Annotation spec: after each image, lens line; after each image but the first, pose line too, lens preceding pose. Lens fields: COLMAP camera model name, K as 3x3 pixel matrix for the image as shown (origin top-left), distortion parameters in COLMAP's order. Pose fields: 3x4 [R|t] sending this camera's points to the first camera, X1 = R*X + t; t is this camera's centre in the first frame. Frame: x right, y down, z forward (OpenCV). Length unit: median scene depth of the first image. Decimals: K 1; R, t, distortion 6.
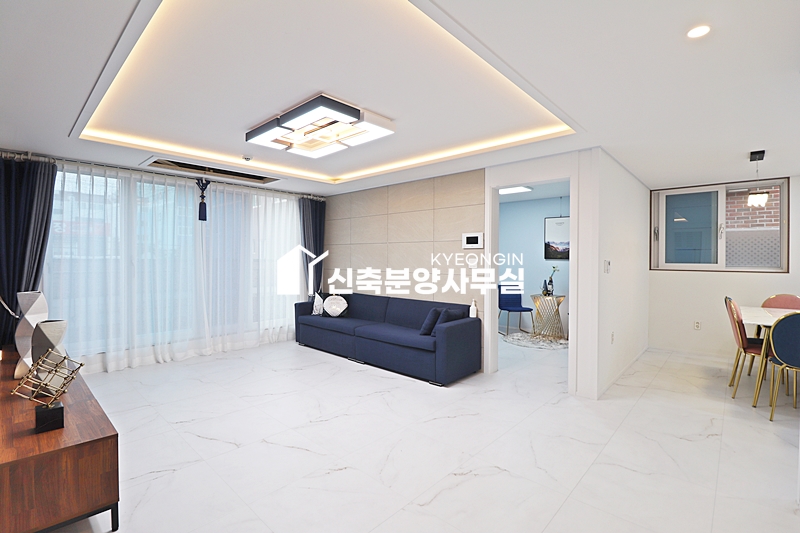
lens RADIAL K [[367.5, 0, 401.2], [0, 367.5, 259.2], [0, 0, 1]] dist [-0.002281, -0.012842]
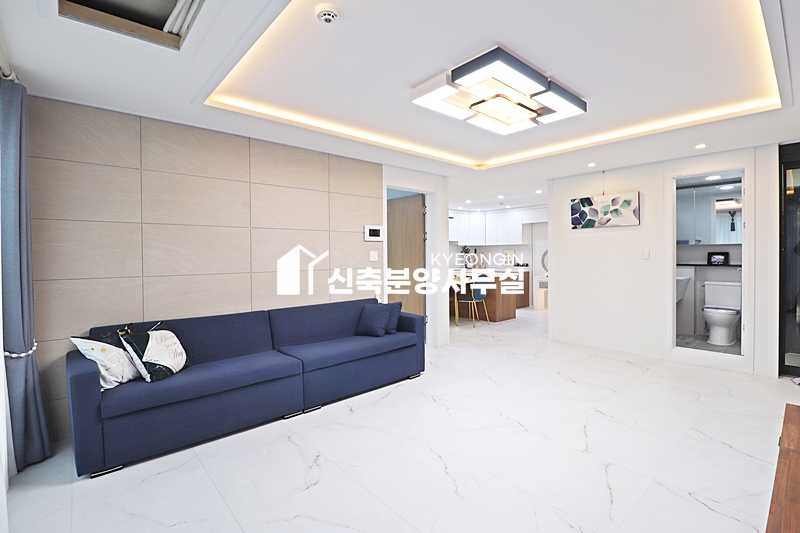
lens RADIAL K [[367.5, 0, 401.2], [0, 367.5, 259.2], [0, 0, 1]] dist [-0.002281, -0.012842]
pose [[0.093021, -0.020996, 0.995443, -0.784606], [0.012895, 0.999719, 0.019881, 0.001399], [-0.995581, 0.010987, 0.093266, 0.821267]]
